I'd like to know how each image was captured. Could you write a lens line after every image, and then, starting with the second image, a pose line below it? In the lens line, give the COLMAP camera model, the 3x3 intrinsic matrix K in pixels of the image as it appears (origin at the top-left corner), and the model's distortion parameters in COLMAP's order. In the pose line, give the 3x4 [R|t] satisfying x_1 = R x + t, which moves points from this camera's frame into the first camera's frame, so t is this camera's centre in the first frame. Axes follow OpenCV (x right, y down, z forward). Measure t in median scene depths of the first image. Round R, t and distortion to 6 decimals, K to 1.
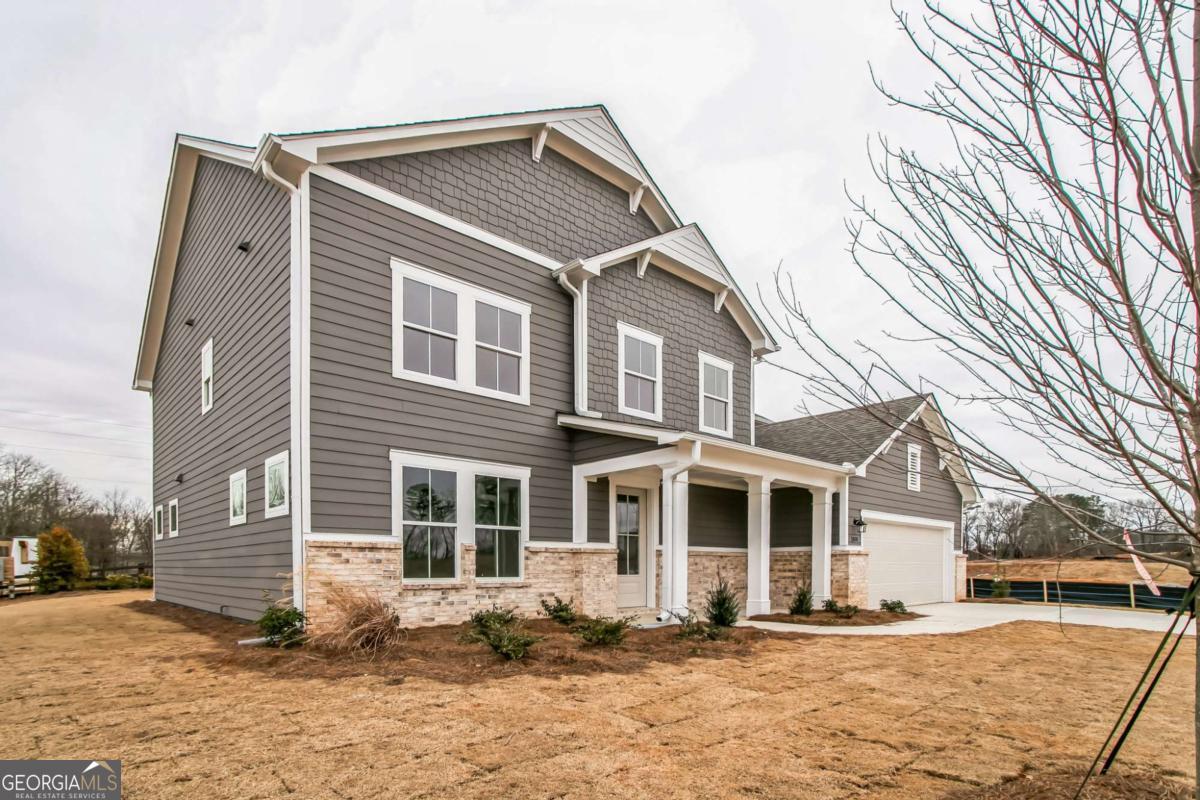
lens RADIAL K [[568.8, 0, 568.5], [0, 568.8, 399.7], [0, 0, 1]] dist [-0.016168, 0.001430]
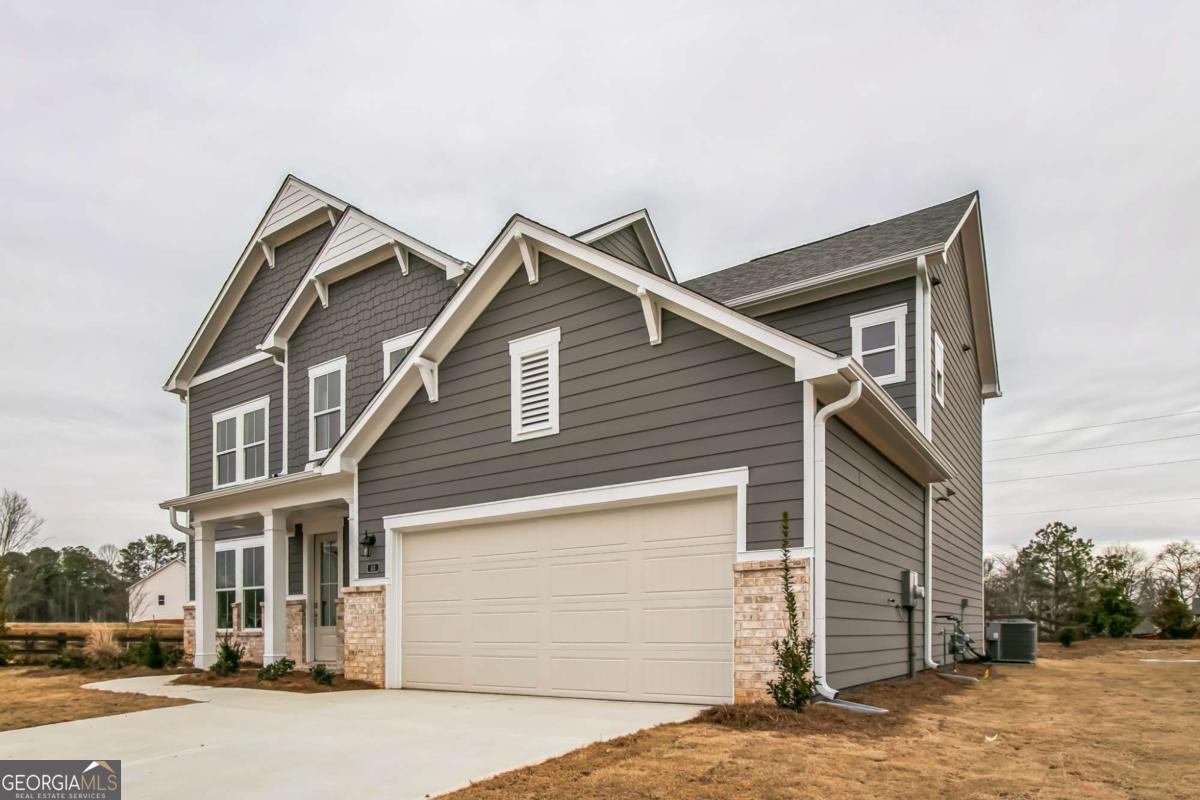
lens RADIAL K [[704.4, 0, 600.0], [0, 704.4, 400.0], [0, 0, 1]] dist [-0.000800, -0.000118]
pose [[0.257814, -0.294186, -0.920319, 1.410027], [0.259730, 0.938560, -0.227257, 0.343087], [0.930630, -0.180444, 0.318383, 1.140746]]
